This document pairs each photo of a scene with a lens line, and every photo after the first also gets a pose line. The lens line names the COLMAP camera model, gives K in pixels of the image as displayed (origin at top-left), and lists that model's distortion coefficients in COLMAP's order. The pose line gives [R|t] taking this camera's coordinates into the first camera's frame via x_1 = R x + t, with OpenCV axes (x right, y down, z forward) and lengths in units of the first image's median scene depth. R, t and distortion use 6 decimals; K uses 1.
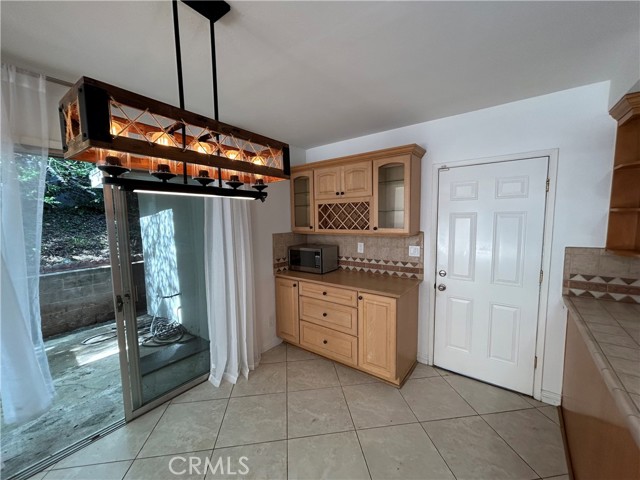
lens RADIAL K [[255.4, 0, 320.1], [0, 255.4, 240.2], [0, 0, 1]] dist [-0.000958, -0.000046]
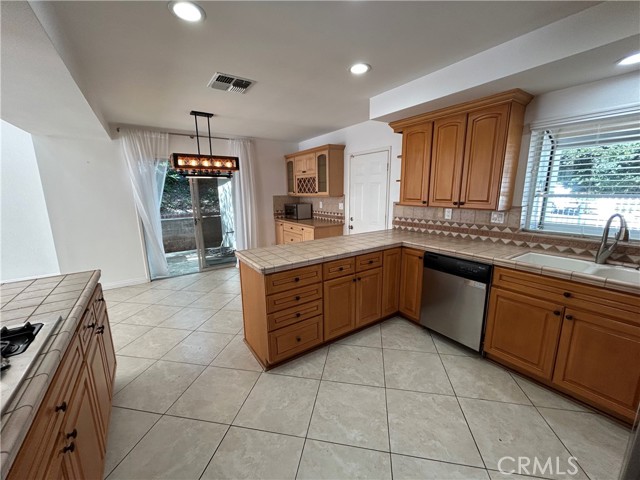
lens RADIAL K [[255.4, 0, 319.6], [0, 255.4, 239.4], [0, 0, 1]] dist [-0.000958, -0.000046]
pose [[0.949758, 0.061967, -0.306790, 0.696704], [-0.028050, 0.993113, 0.113756, 0.066587], [0.311726, -0.099435, 0.944955, -0.605550]]
